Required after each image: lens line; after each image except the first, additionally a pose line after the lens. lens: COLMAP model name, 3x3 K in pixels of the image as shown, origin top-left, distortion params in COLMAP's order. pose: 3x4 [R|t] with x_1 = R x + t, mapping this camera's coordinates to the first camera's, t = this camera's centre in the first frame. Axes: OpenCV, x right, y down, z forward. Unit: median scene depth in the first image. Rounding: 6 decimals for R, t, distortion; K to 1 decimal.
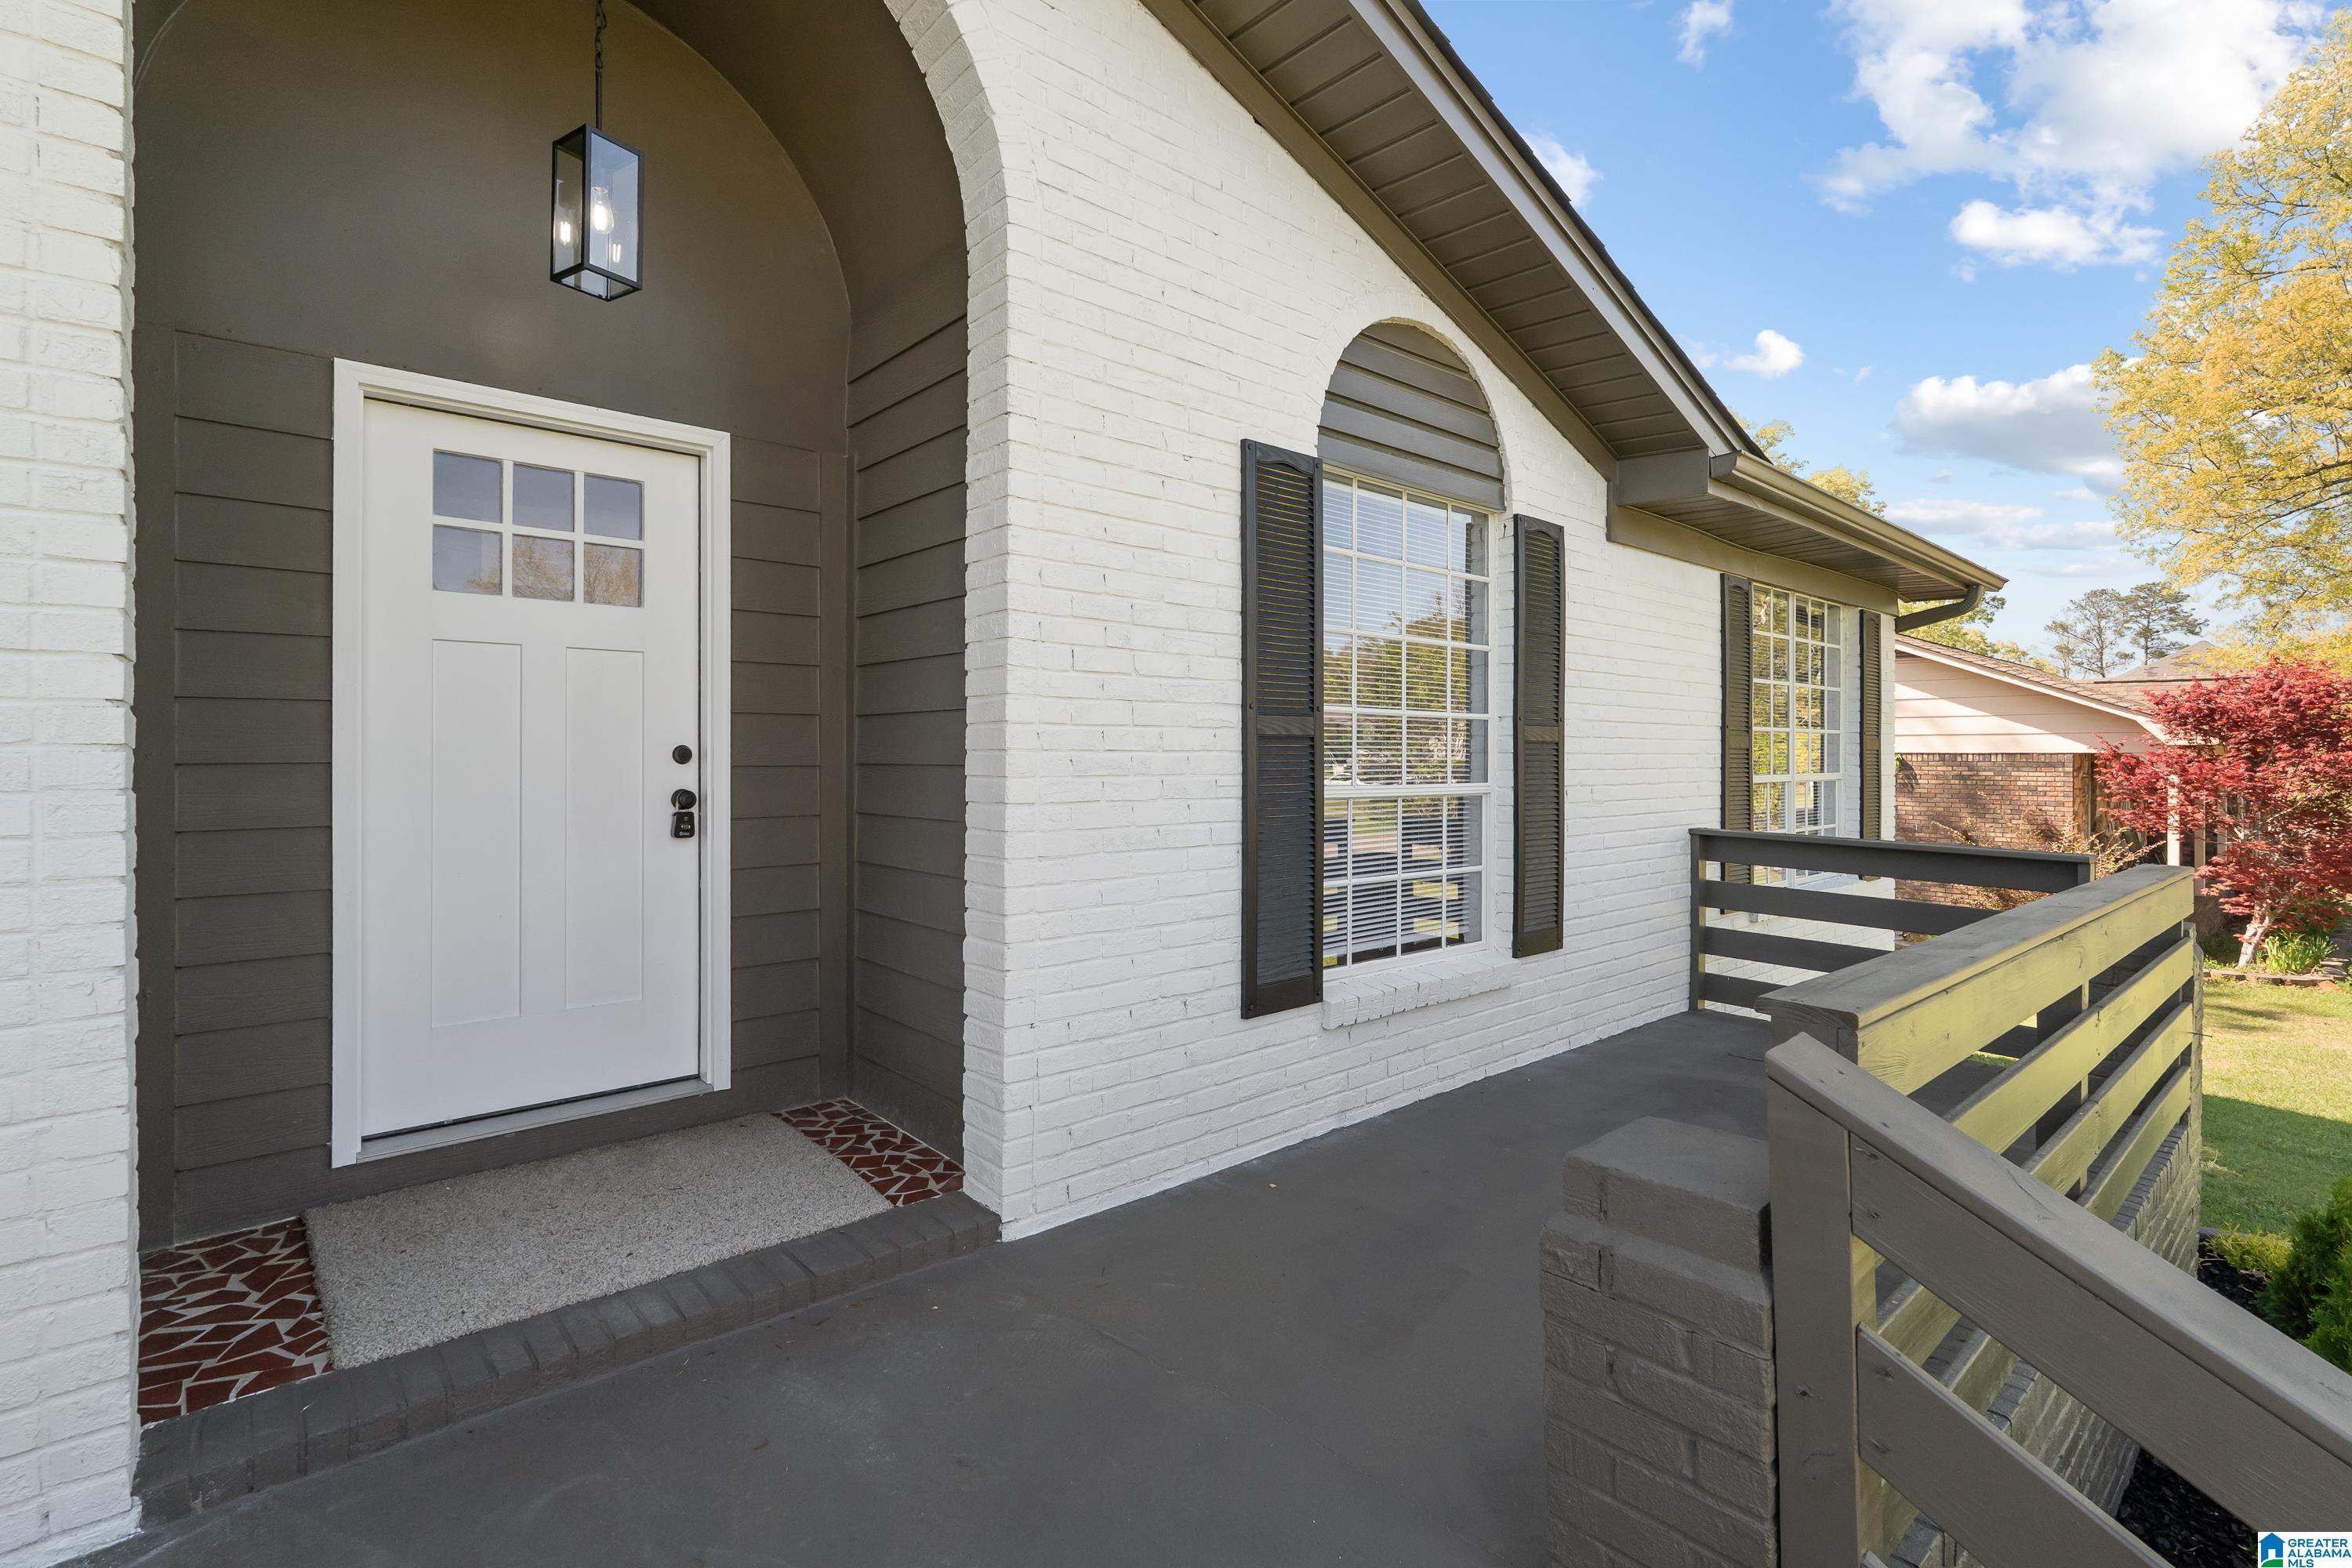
lens RADIAL K [[1048.7, 0, 1176.0], [0, 1048.7, 784.0], [0, 0, 1]] dist [-0.000264, 0.000043]
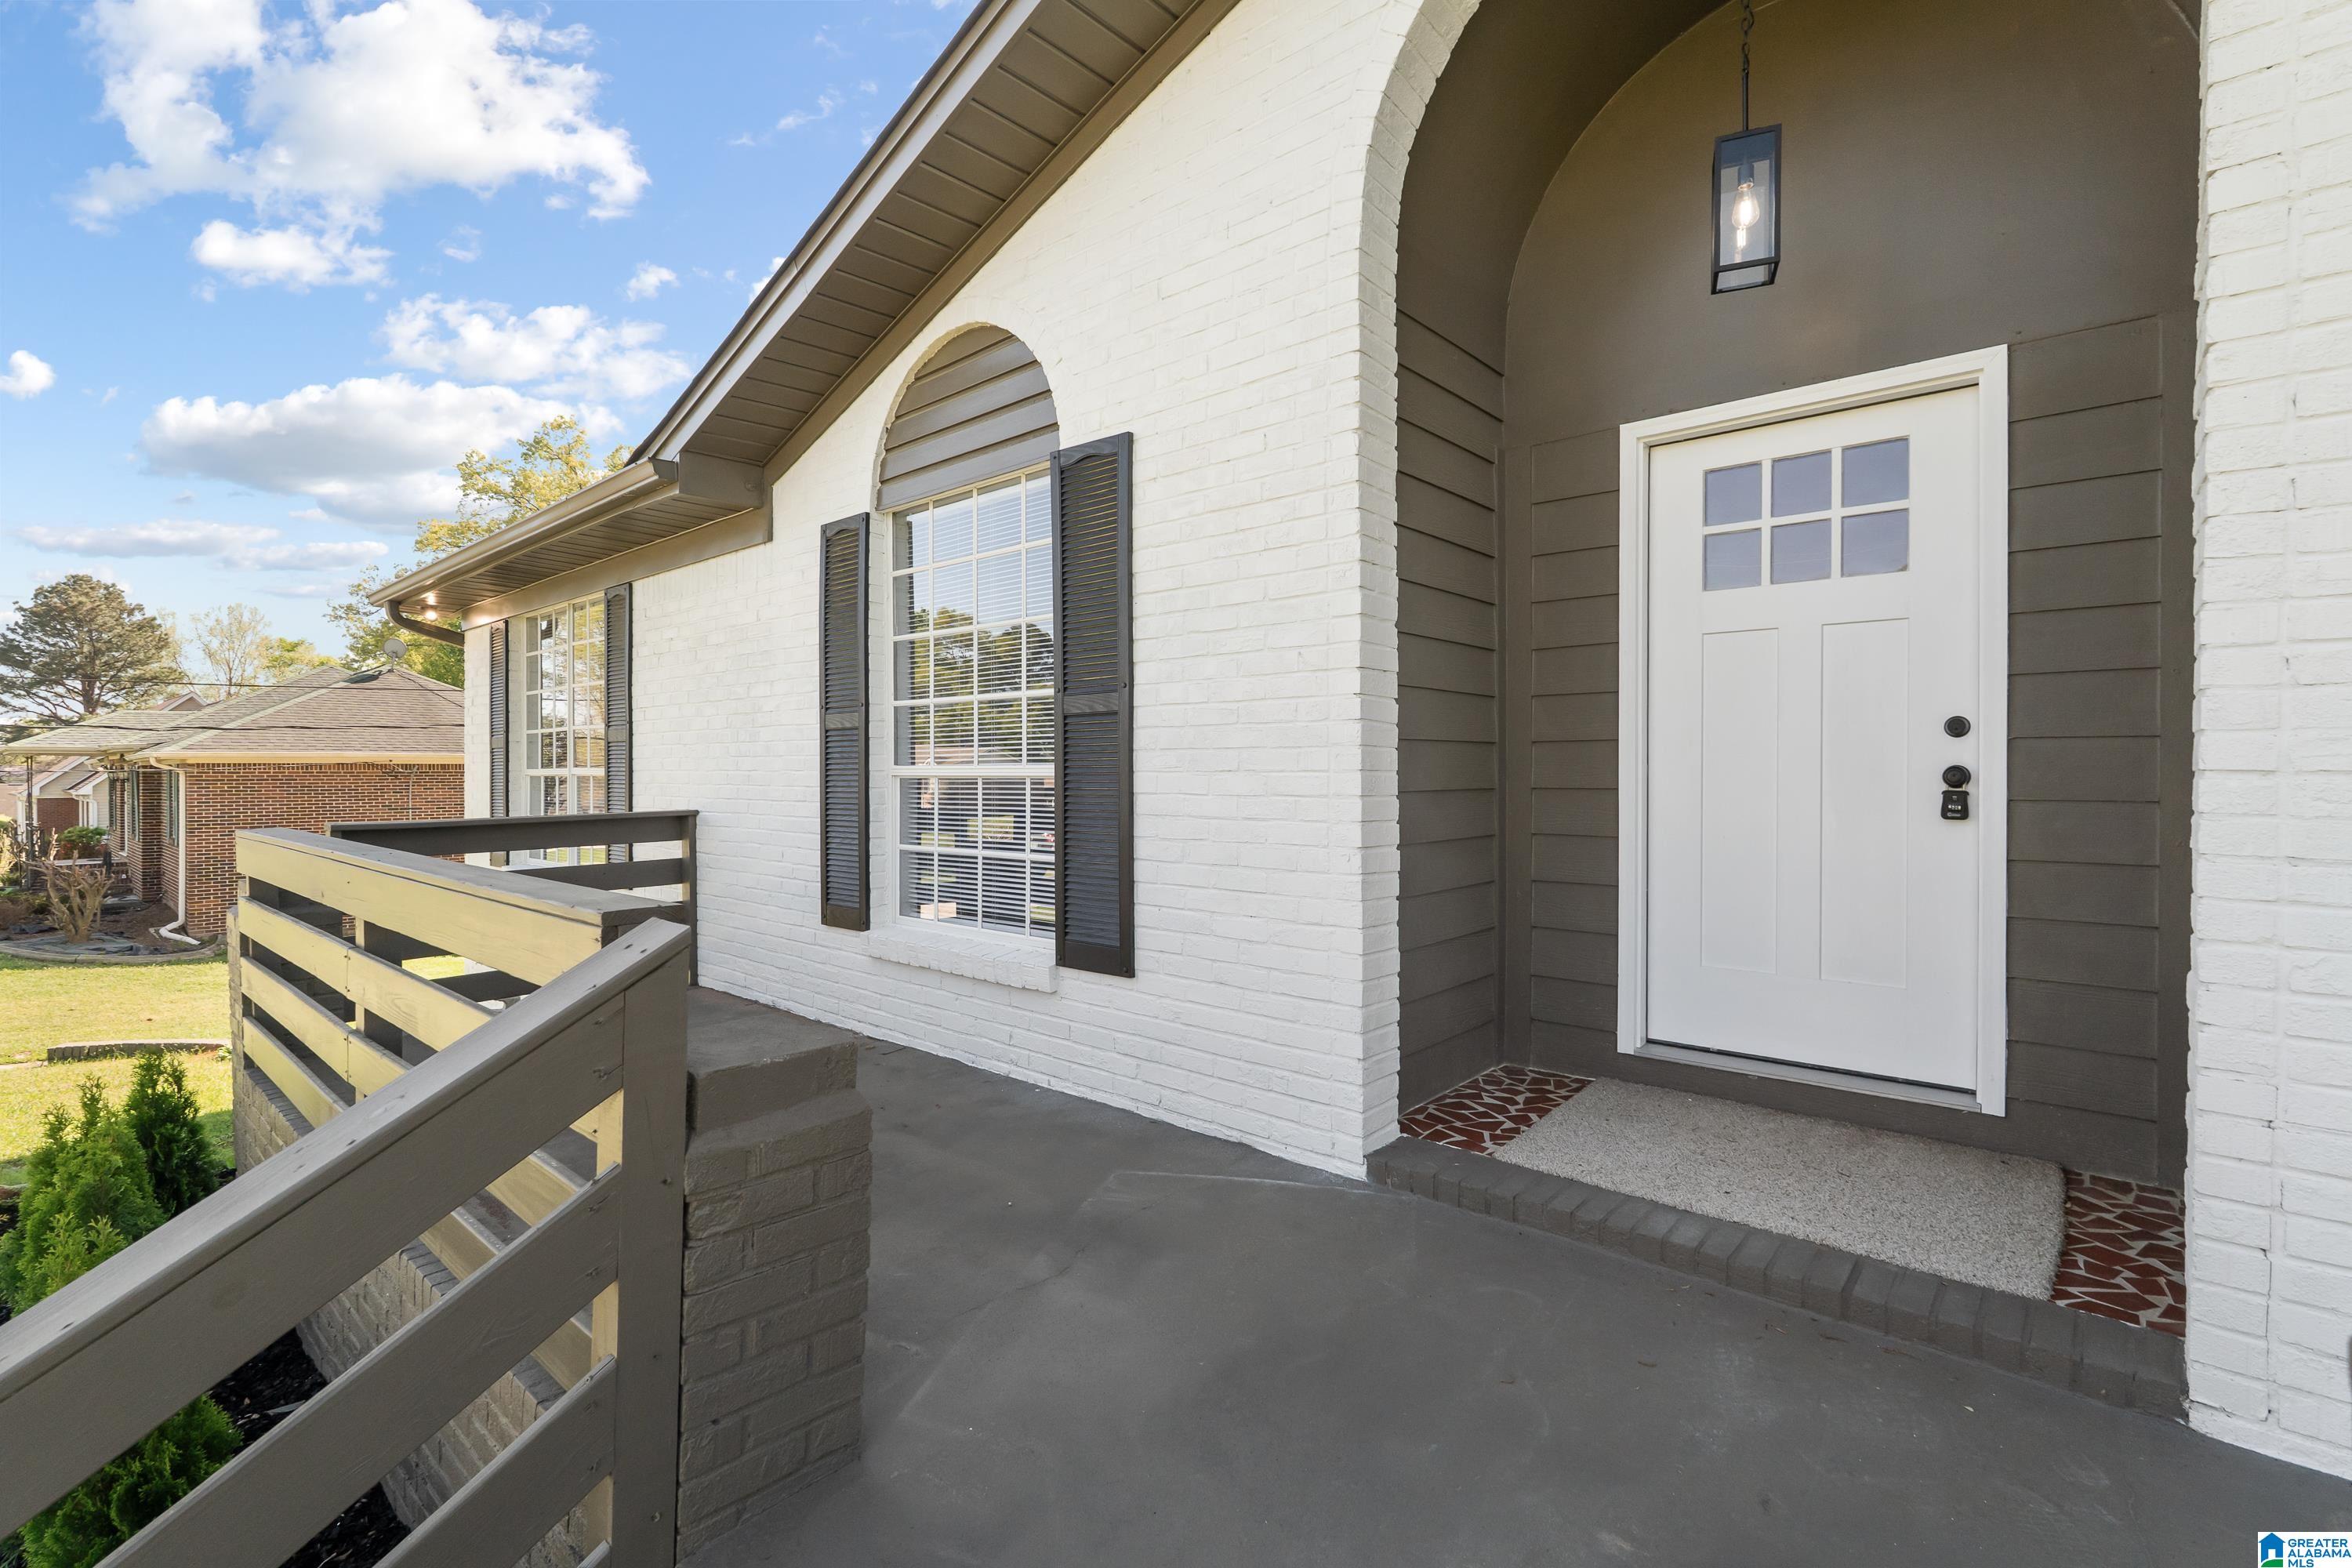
lens RADIAL K [[1075.2, 0, 1166.3], [0, 1075.2, 801.7], [0, 0, 1]] dist [0.000460, 0.000225]
pose [[0.142232, 0.031792, -0.989323, 0.404396], [-0.019451, 0.999381, 0.029319, 0.026474], [0.989642, 0.015073, 0.142762, 0.237647]]
